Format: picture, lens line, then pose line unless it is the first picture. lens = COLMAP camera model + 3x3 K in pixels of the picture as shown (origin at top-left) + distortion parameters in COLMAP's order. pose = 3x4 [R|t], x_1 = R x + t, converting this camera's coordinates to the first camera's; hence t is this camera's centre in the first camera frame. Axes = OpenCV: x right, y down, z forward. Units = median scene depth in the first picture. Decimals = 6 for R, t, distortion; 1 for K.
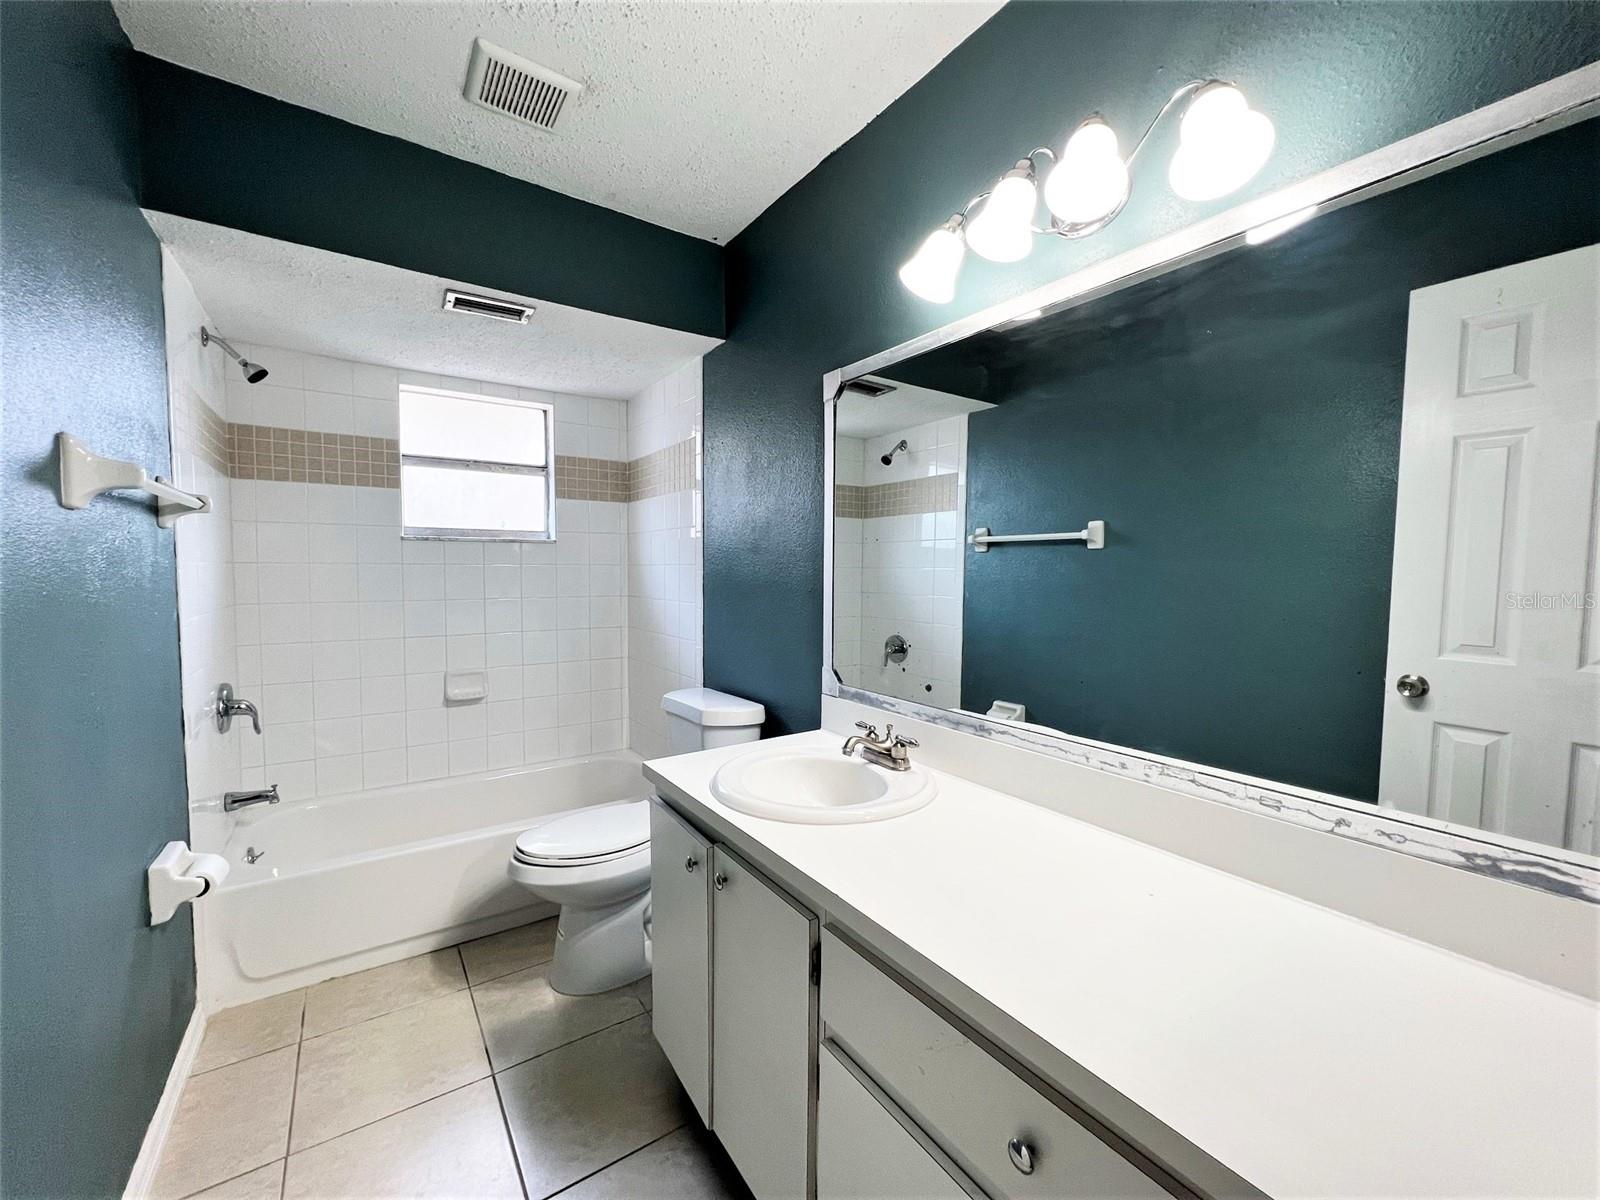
lens RADIAL K [[642.8, 0, 800.0], [0, 642.8, 600.0], [0, 0, 1]] dist [-0.001220, -0.000058]
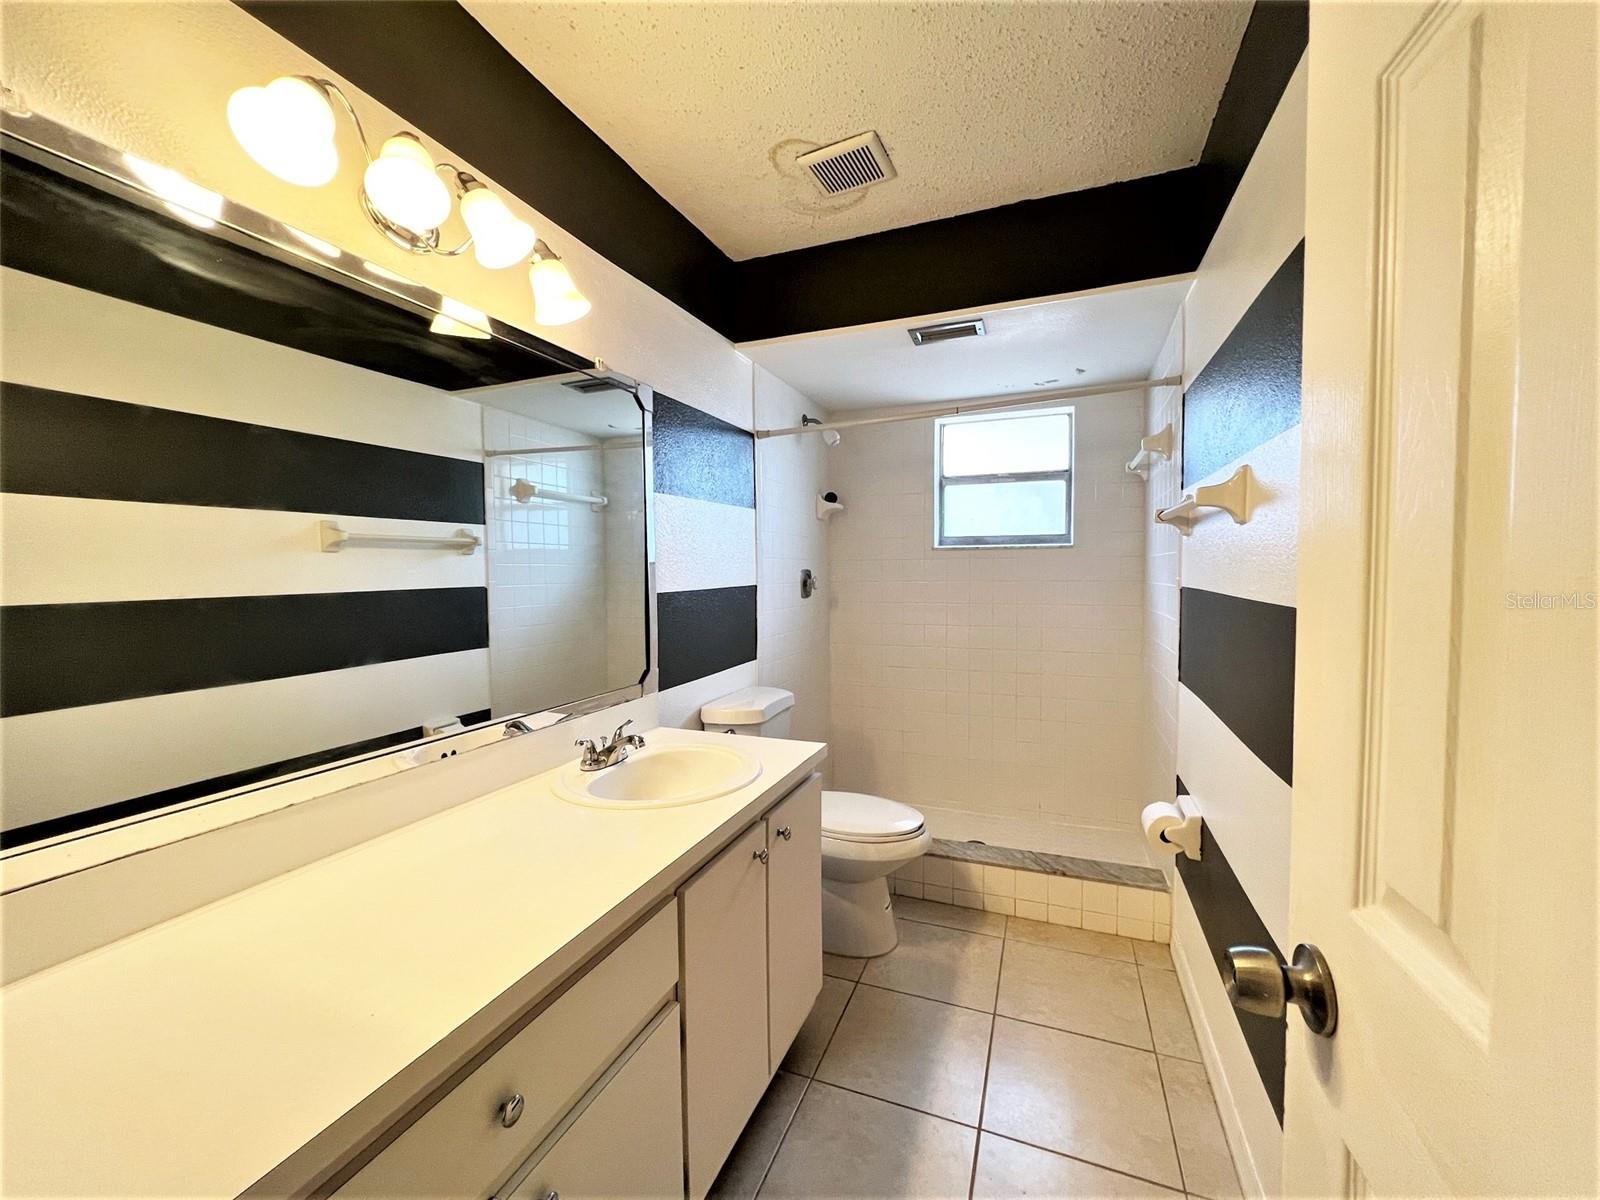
lens RADIAL K [[642.8, 0, 800.0], [0, 642.8, 600.0], [0, 0, 1]] dist [-0.001220, -0.000058]
pose [[0.557612, 0.034612, -0.829380, 0.211888], [-0.042604, 0.999007, 0.013048, -0.004462], [0.829007, 0.028059, 0.558533, 0.119504]]
